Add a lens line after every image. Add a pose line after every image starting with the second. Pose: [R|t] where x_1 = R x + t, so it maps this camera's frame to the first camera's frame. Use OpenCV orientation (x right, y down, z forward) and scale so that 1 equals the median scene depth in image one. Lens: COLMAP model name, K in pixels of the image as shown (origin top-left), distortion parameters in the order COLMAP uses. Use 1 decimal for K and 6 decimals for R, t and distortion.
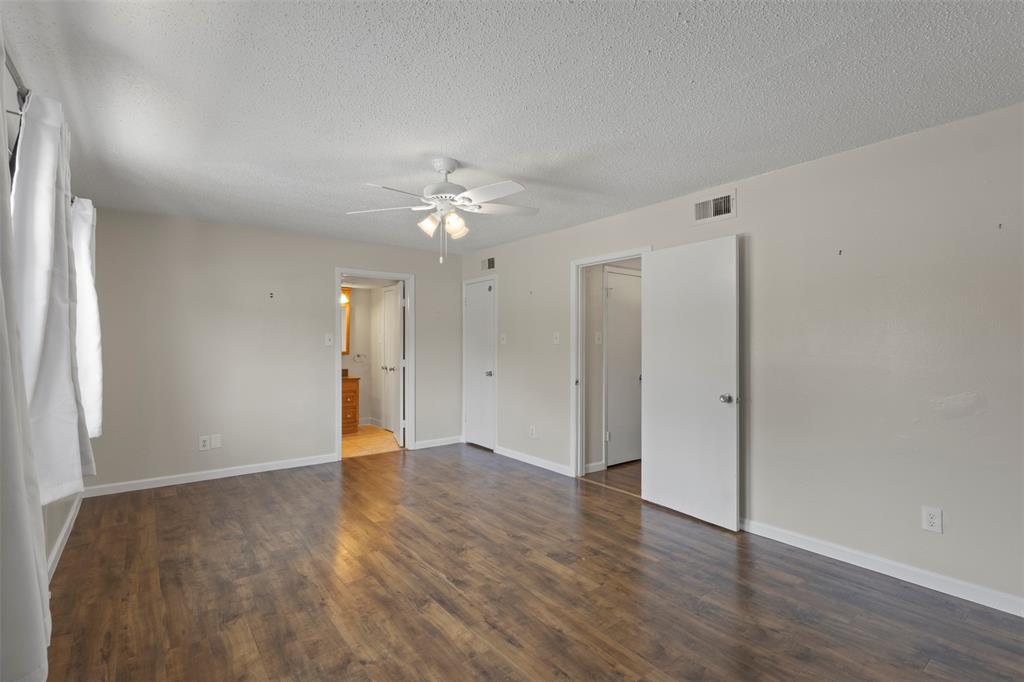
lens RADIAL K [[472.6, 0, 510.5], [0, 472.6, 340.1], [0, 0, 1]] dist [0.001733, 0.000564]
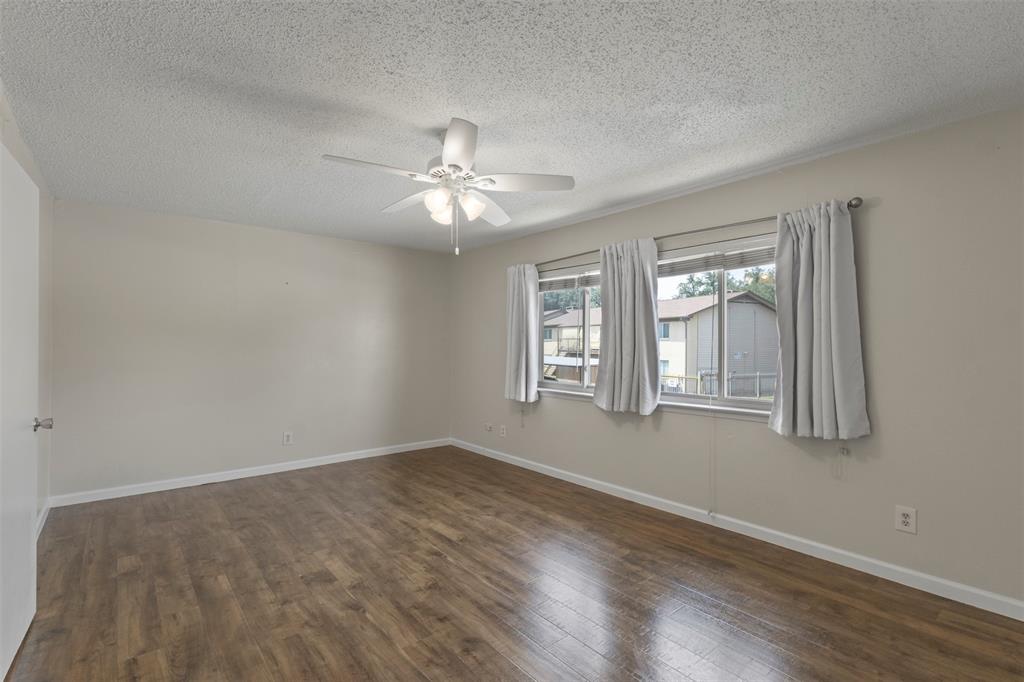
lens RADIAL K [[472.6, 0, 510.5], [0, 472.6, 340.1], [0, 0, 1]] dist [0.001733, 0.000564]
pose [[-0.999441, -0.006391, -0.032822, -0.244920], [-0.005911, 0.999875, -0.014685, 0.012332], [0.032911, -0.014482, -0.999353, 2.120949]]
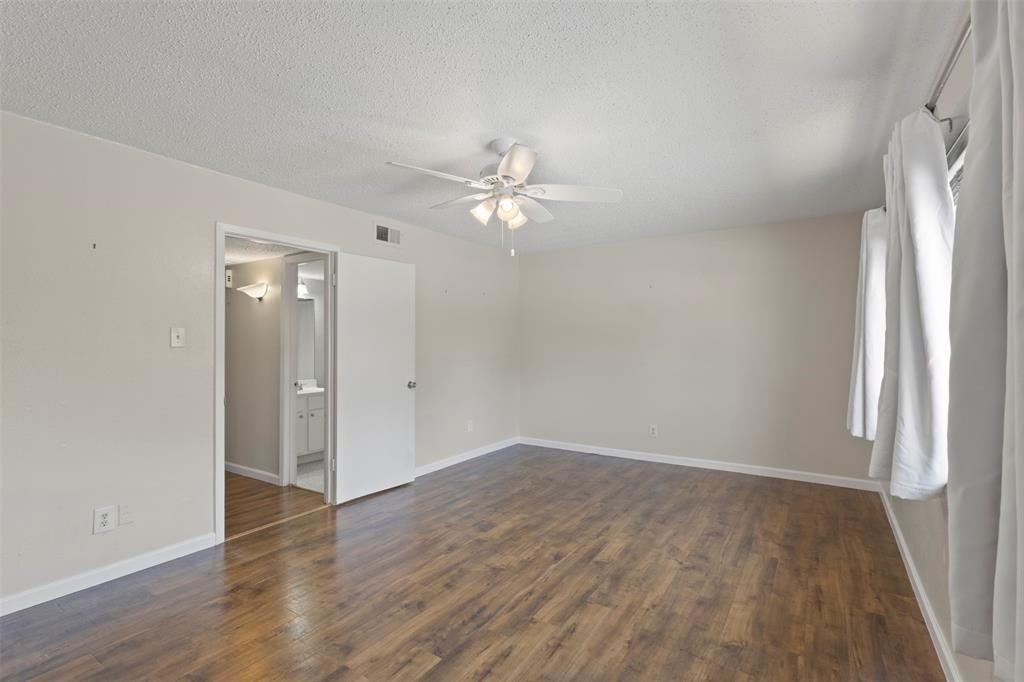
lens RADIAL K [[472.6, 0, 510.5], [0, 472.6, 340.1], [0, 0, 1]] dist [0.001733, 0.000564]
pose [[-0.322723, 0.003184, 0.946488, -1.120989], [-0.004251, 0.999979, -0.004813, 0.003008], [-0.946484, -0.005577, -0.322703, 1.449930]]
